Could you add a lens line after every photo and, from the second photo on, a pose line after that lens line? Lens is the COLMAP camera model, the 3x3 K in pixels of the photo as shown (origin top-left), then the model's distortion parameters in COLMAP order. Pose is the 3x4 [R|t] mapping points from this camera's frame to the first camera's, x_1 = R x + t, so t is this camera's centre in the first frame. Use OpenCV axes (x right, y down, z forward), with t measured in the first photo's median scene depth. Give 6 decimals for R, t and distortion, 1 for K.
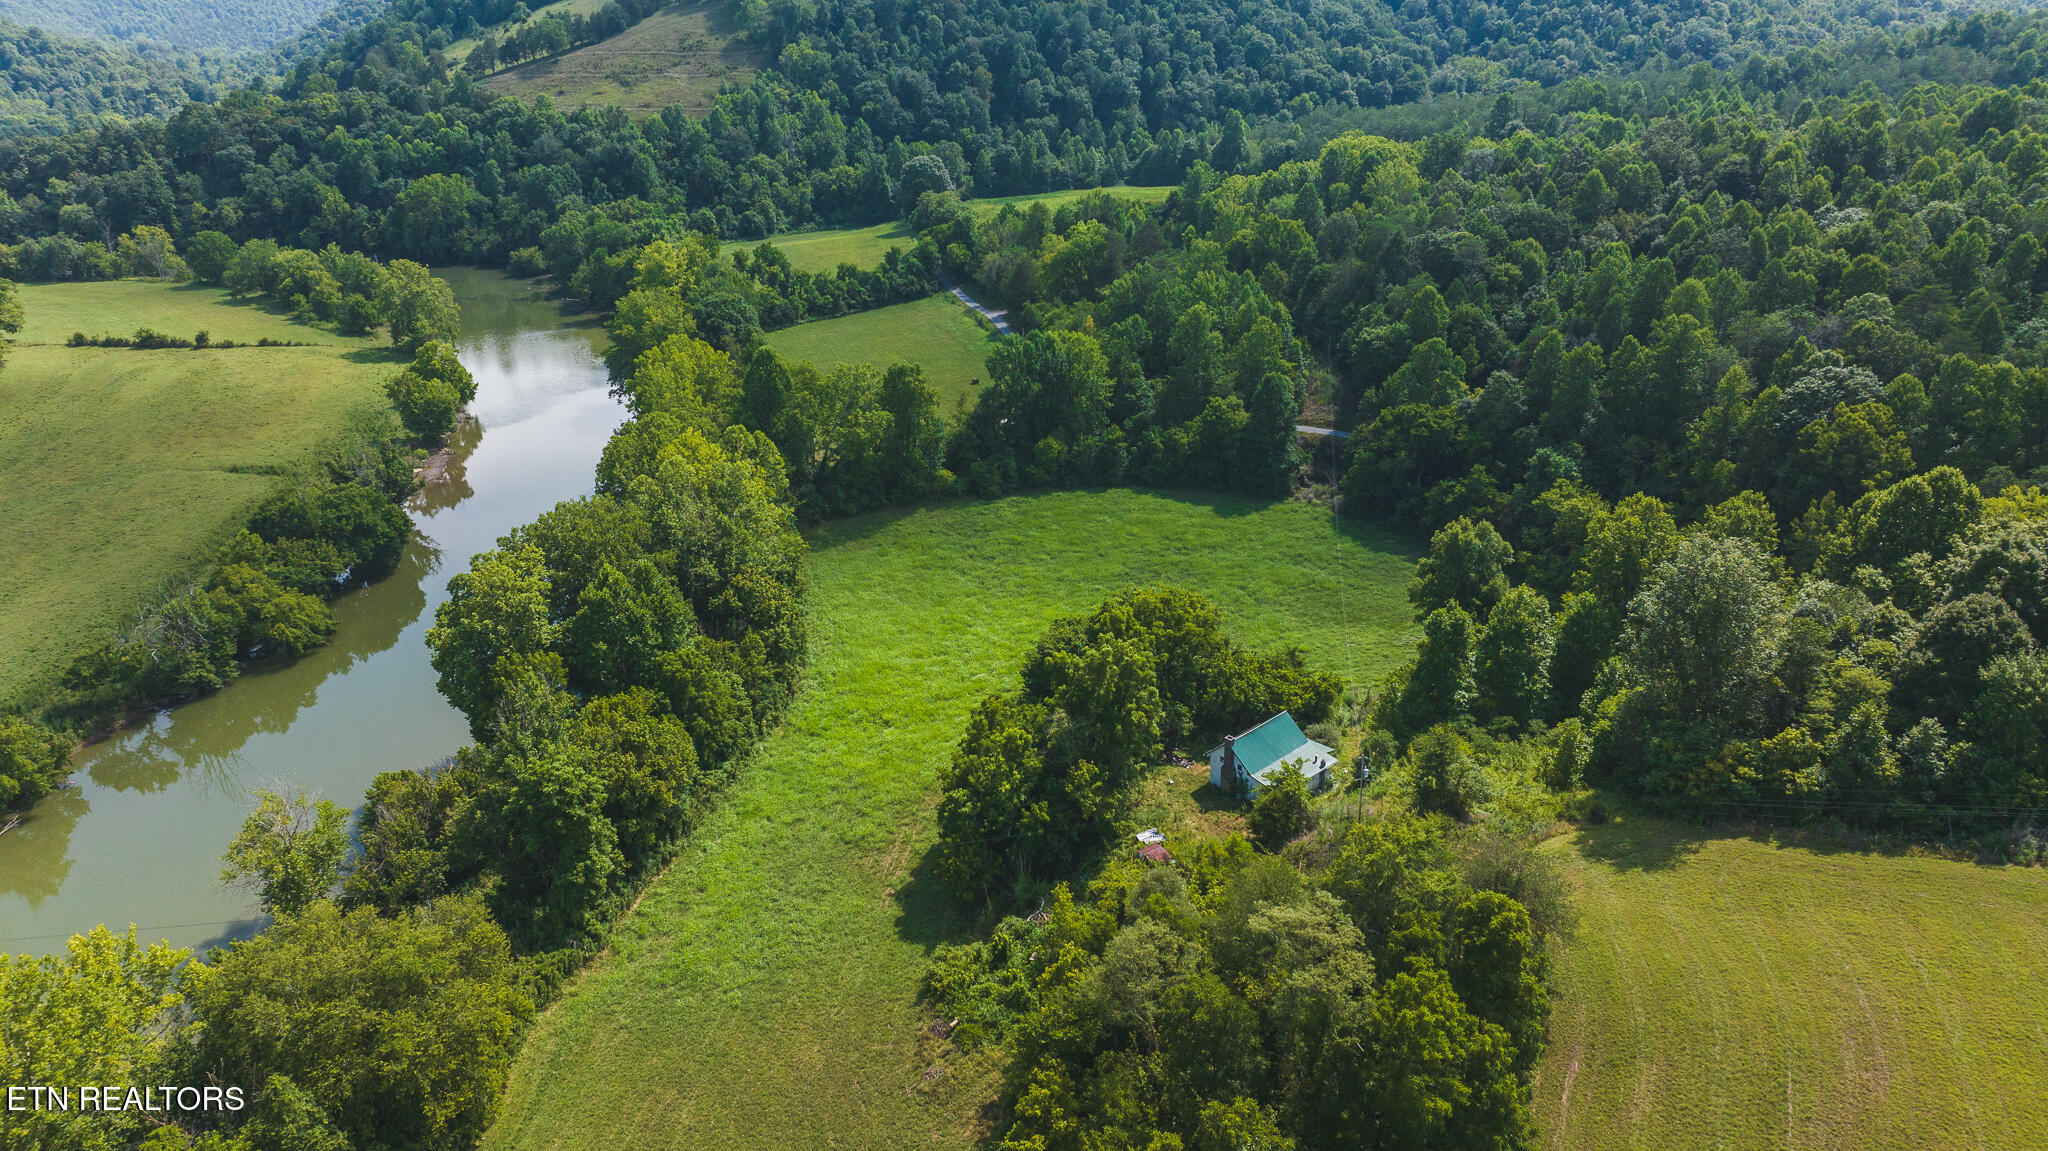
lens RADIAL K [[1428.1, 0, 1024.0], [0, 1428.1, 575.5], [0, 0, 1]] dist [-0.040958, 0.058289]
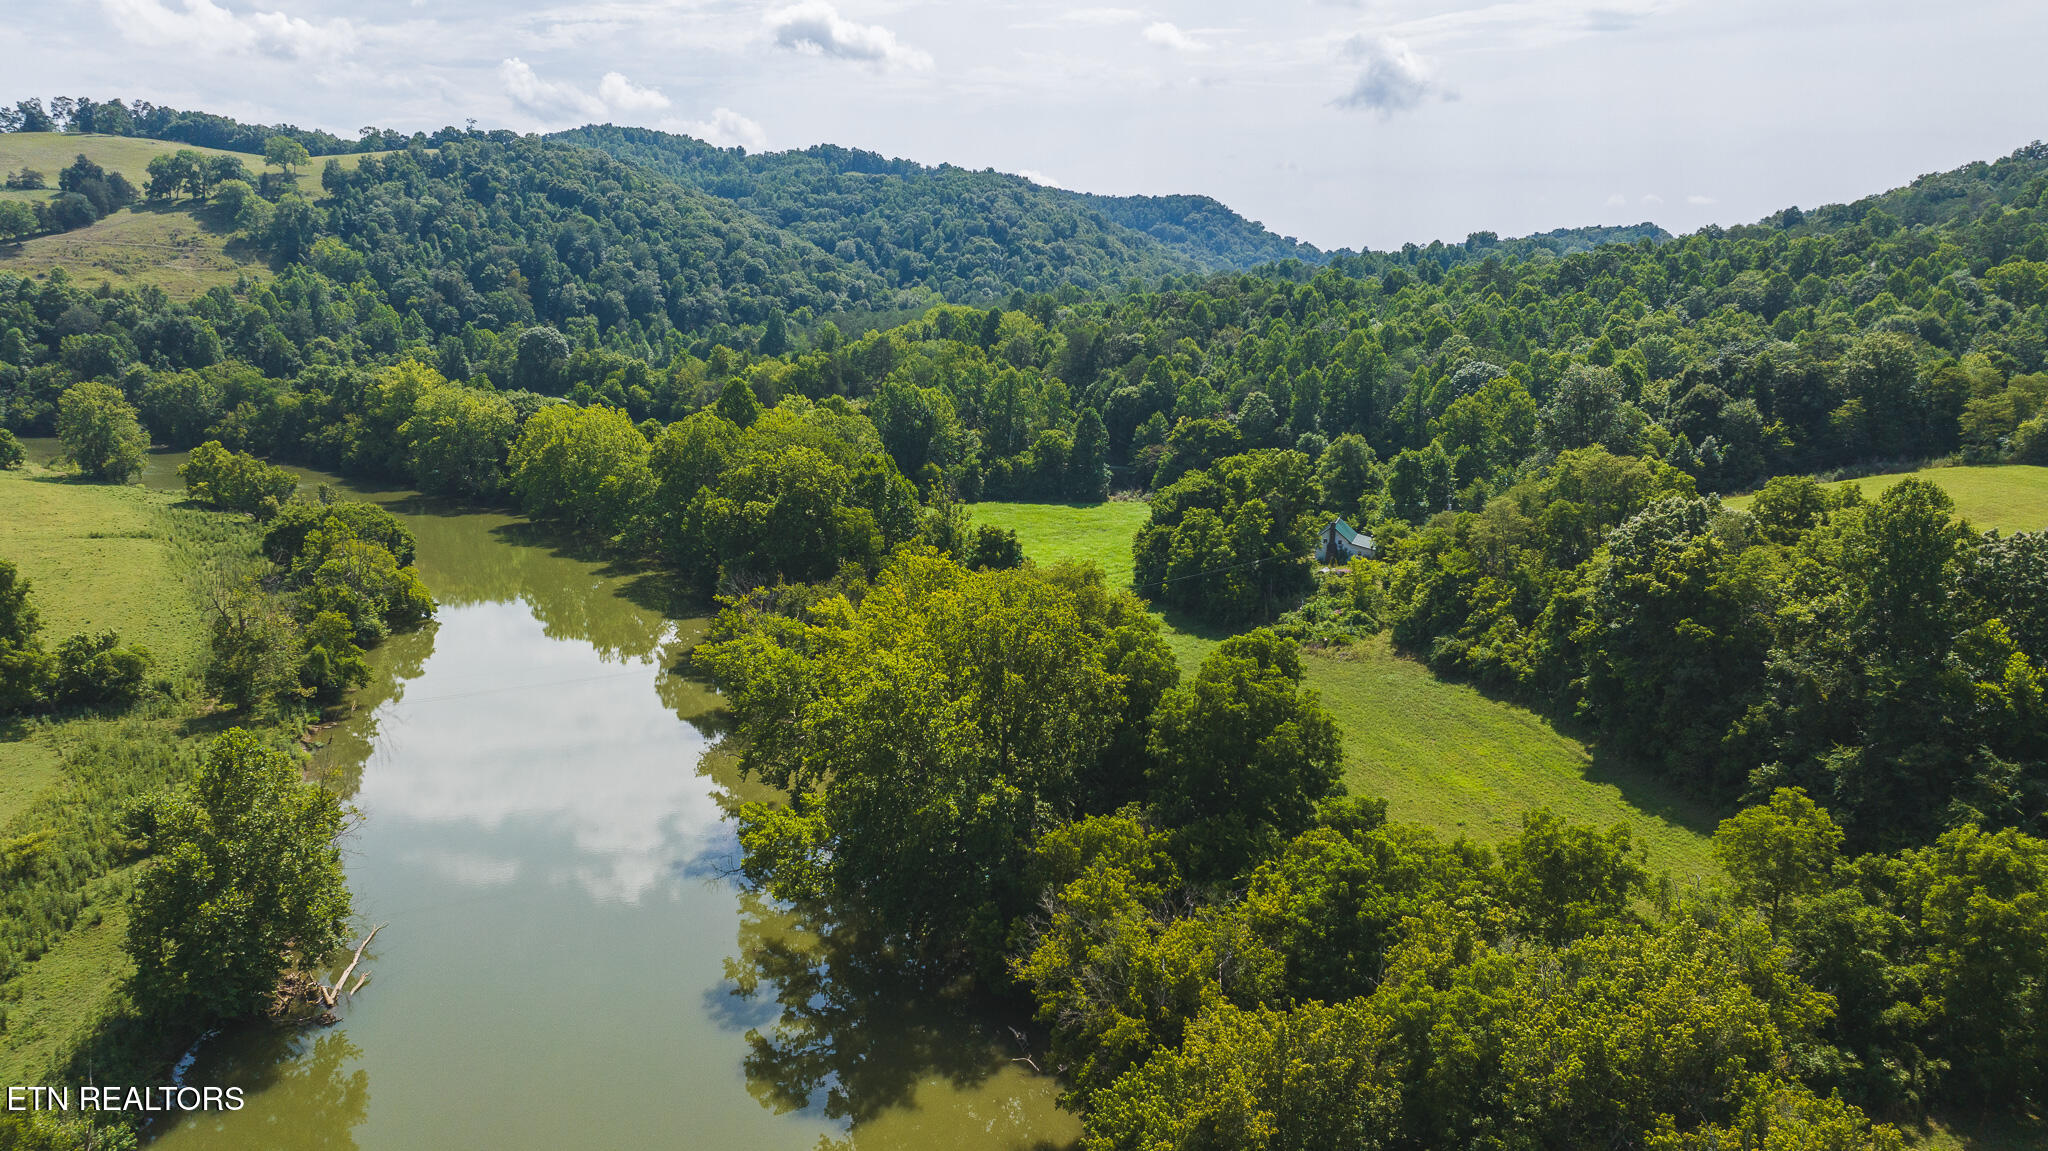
lens RADIAL K [[1442.4, 0, 1024.0], [0, 1442.4, 575.5], [0, 0, 1]] dist [-0.077865, 0.094171]
pose [[0.882655, -0.052734, 0.467054, -0.206572], [0.143165, 0.976633, -0.160289, 0.087319], [-0.447687, 0.208346, 0.869579, -0.041926]]
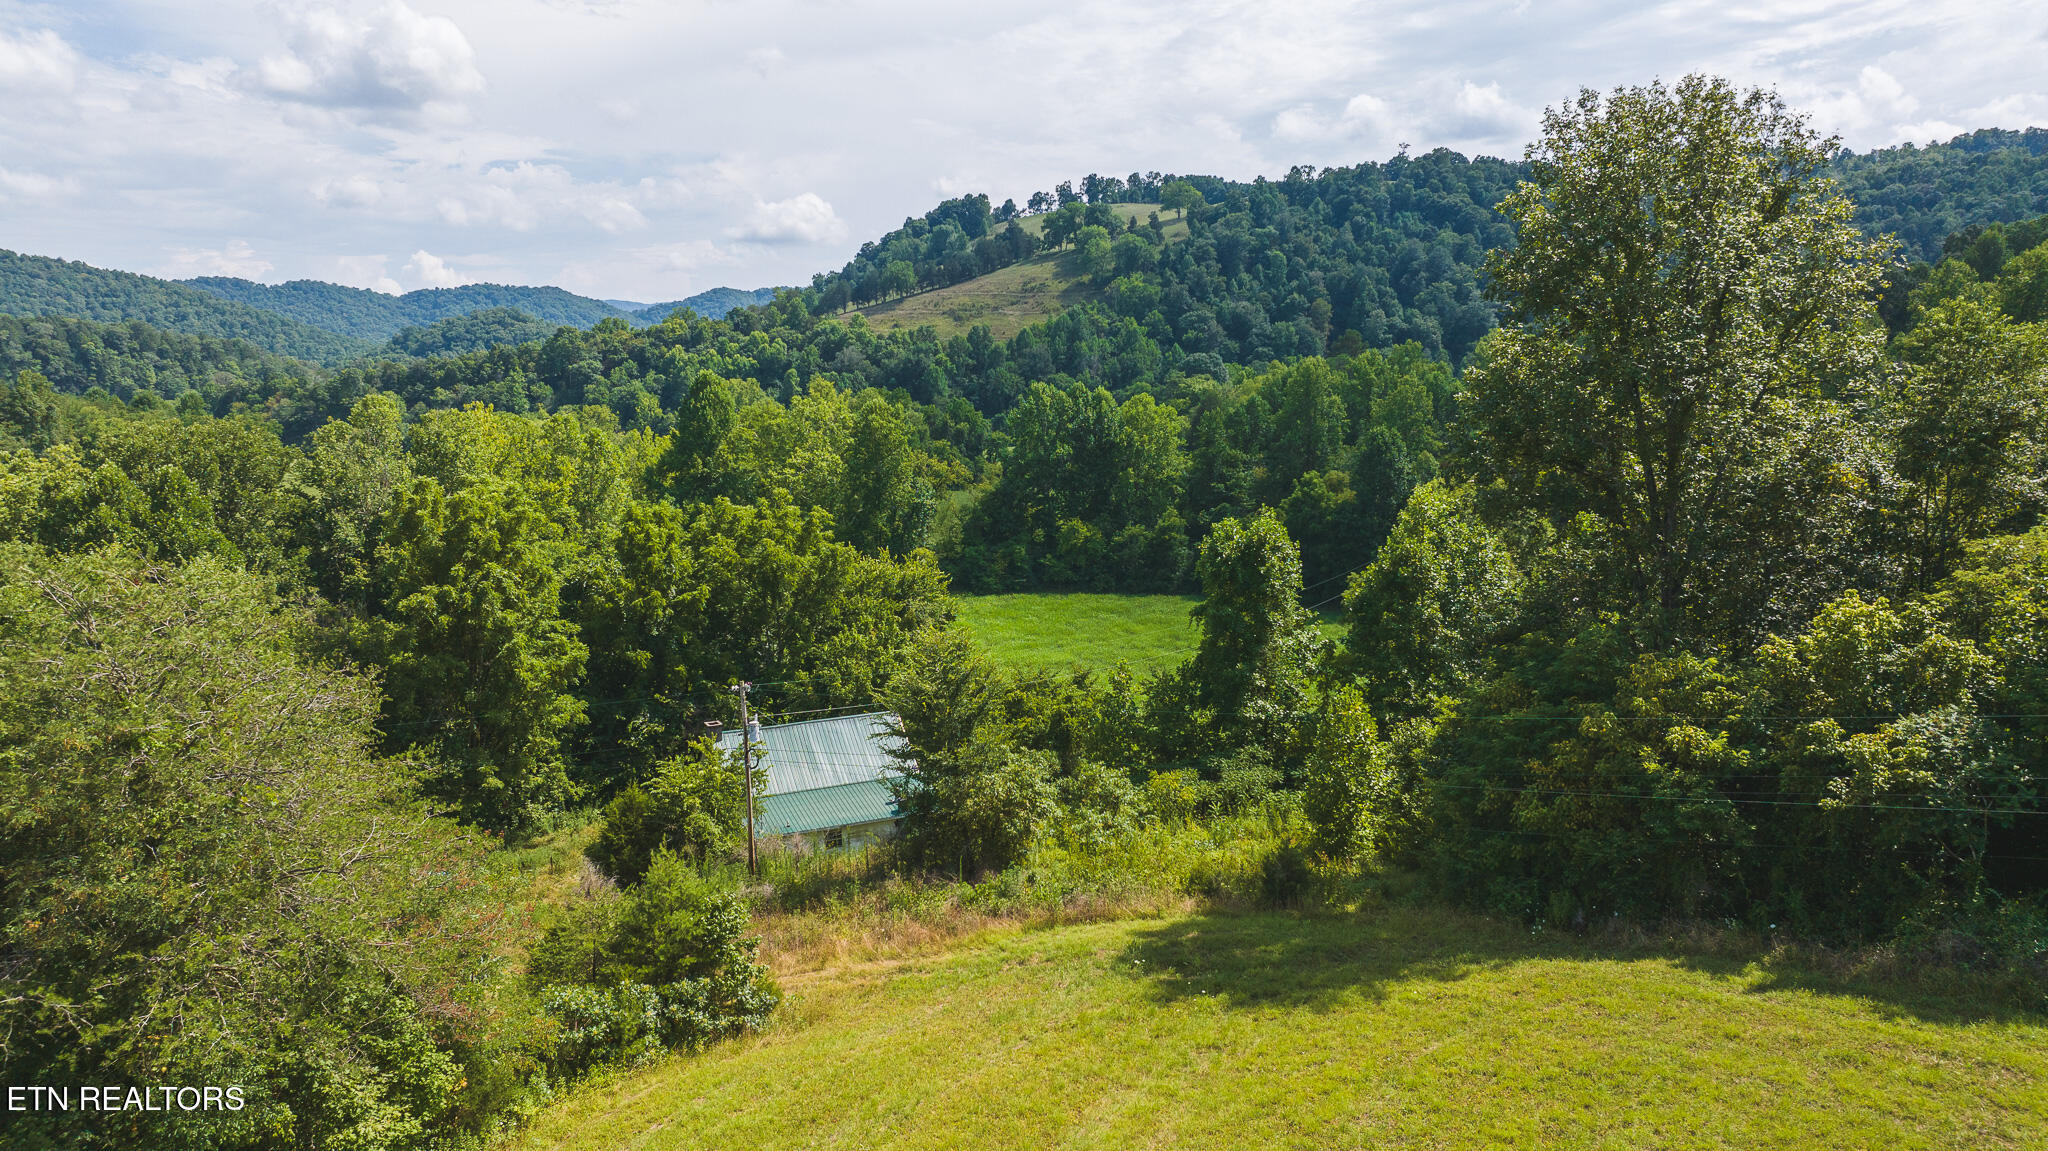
lens RADIAL K [[1428.1, 0, 1024.0], [0, 1428.1, 575.5], [0, 0, 1]] dist [-0.040958, 0.058289]
pose [[0.945614, 0.049055, -0.321570, 0.094826], [-0.123044, 0.969054, -0.213996, 0.037293], [0.301121, 0.241924, 0.922388, 0.137272]]
